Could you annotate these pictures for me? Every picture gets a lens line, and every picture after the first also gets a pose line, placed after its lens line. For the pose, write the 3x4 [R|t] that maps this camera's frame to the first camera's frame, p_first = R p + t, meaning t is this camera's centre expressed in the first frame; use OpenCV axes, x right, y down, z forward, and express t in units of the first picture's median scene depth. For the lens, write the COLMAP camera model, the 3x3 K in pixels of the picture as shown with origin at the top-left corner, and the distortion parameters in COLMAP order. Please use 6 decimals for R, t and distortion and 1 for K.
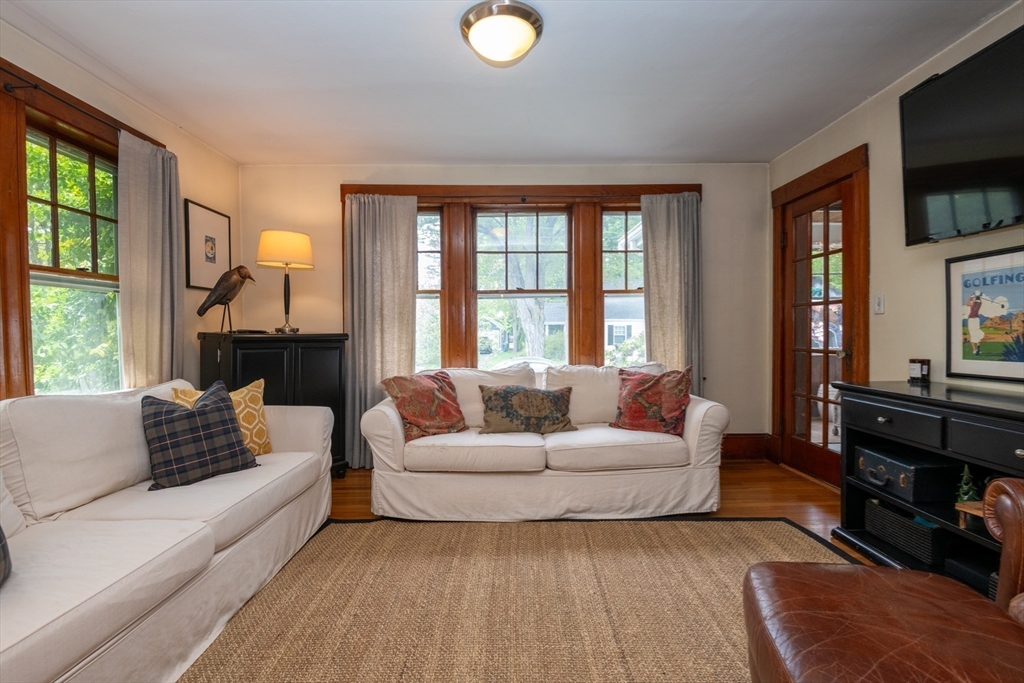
lens RADIAL K [[485.1, 0, 512.0], [0, 485.1, 341.5], [0, 0, 1]] dist [-0.027483, -0.000673]
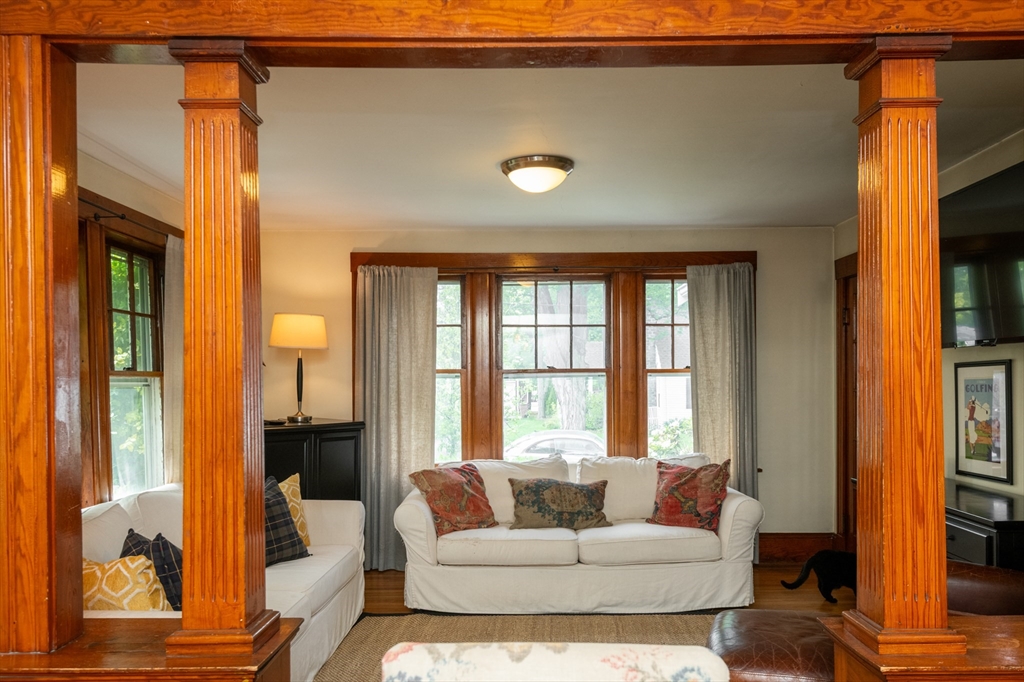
lens RADIAL K [[797.2, 0, 528.3], [0, 797.2, 389.7], [0, 0, 1]] dist [0.002256, 0.000831]
pose [[0.999968, 0.000145, -0.007977, -0.018000], [-0.000232, 0.999941, -0.010897, -0.067402], [0.007975, 0.010899, 0.999909, -0.566519]]
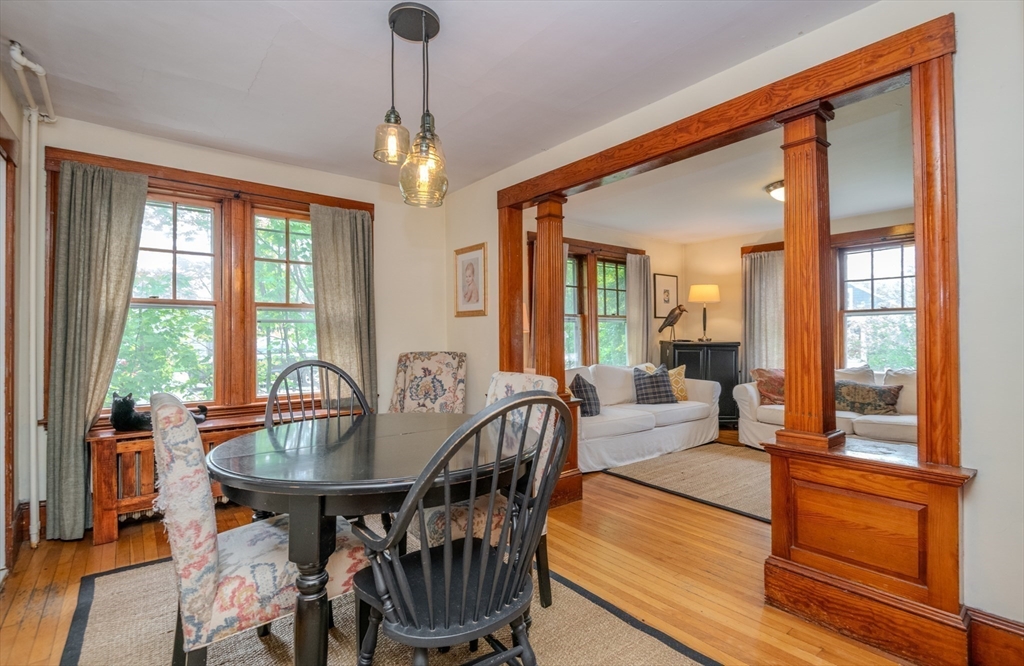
lens RADIAL K [[486.1, 0, 512.0], [0, 486.1, 333.0], [0, 0, 1]] dist [0.000908, 0.000069]
pose [[0.611045, 0.000654, -0.791595, 0.541766], [-0.017694, 0.999761, -0.012832, -0.013494], [0.791398, 0.021847, 0.610911, -0.681354]]
